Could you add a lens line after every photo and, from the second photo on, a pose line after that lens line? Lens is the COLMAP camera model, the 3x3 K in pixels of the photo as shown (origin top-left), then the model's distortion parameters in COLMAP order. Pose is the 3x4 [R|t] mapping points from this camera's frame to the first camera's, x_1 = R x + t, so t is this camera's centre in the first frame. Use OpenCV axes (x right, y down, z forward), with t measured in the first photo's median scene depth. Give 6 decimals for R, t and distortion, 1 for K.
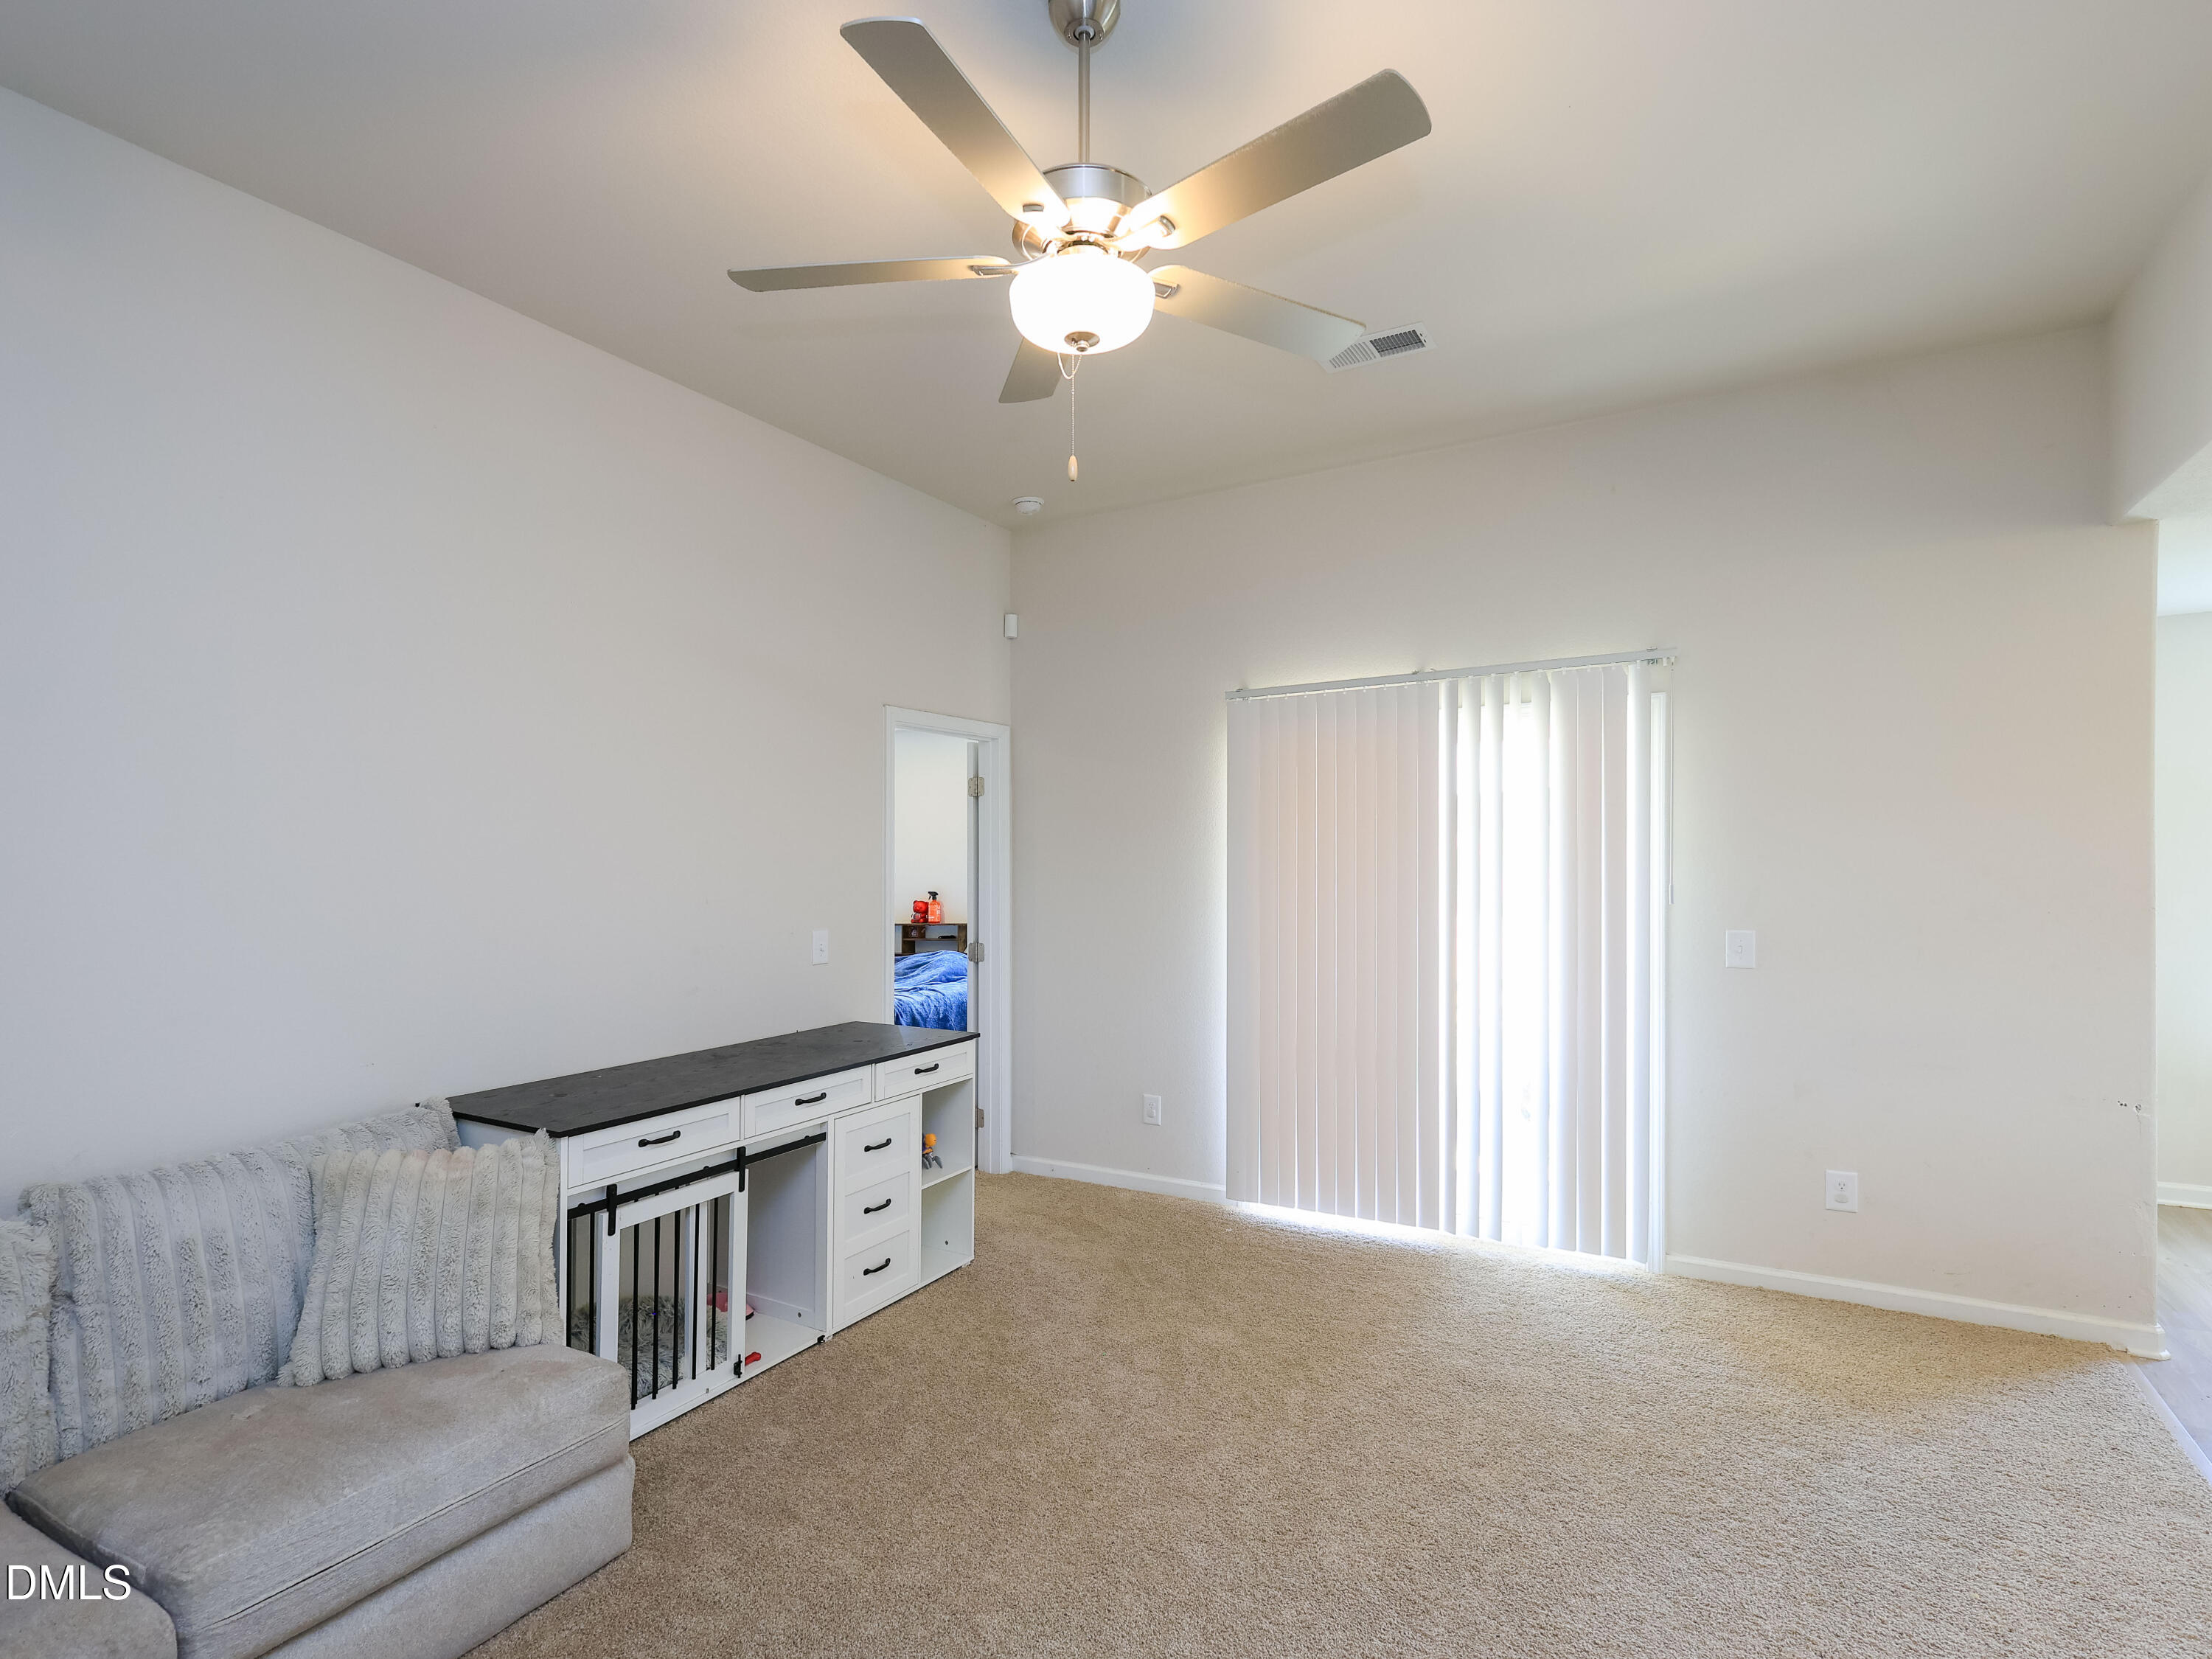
lens RADIAL K [[1105.5, 0, 1106.0], [0, 1105.5, 829.5], [0, 0, 1]] dist [-0.009578, 0.000138]
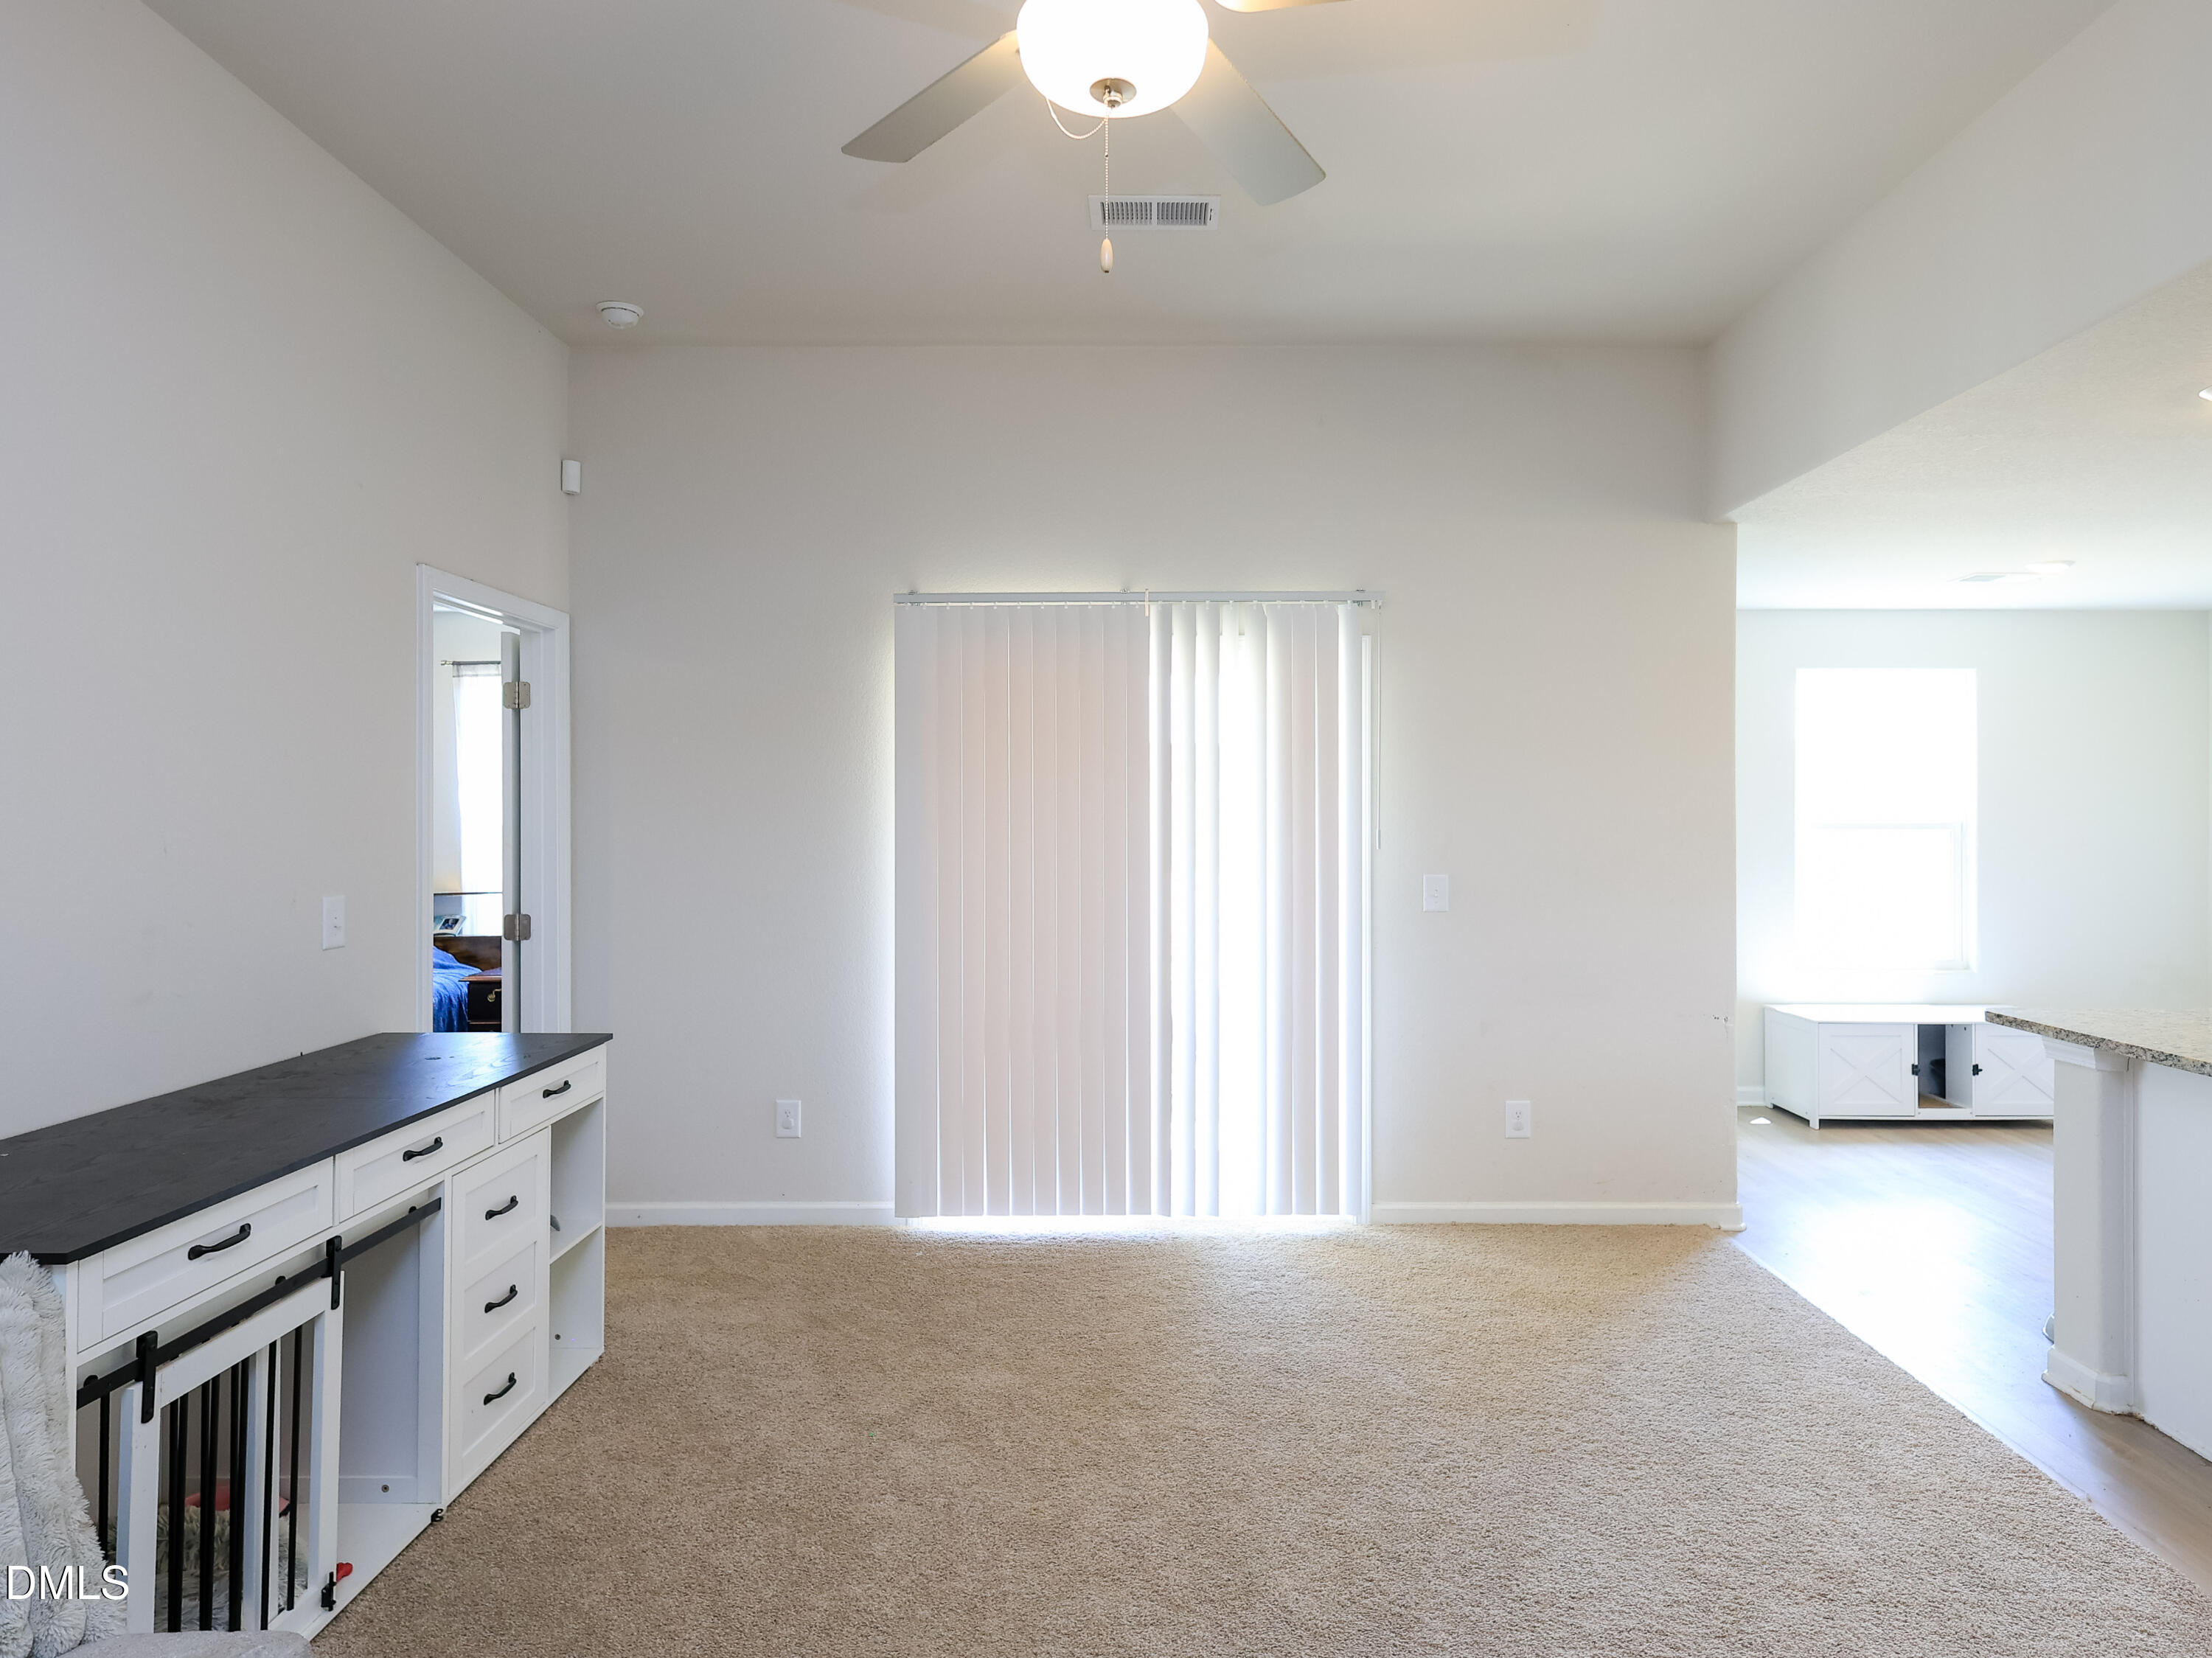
lens RADIAL K [[1262.6, 0, 1166.5], [0, 1262.6, 791.4], [0, 0, 1]] dist [-0.003461, 0.000791]
pose [[0.862764, 0.019324, 0.505237, -0.230003], [-0.021479, 0.999768, -0.001561, 0.021943], [-0.505150, -0.009505, 0.862979, 0.120969]]
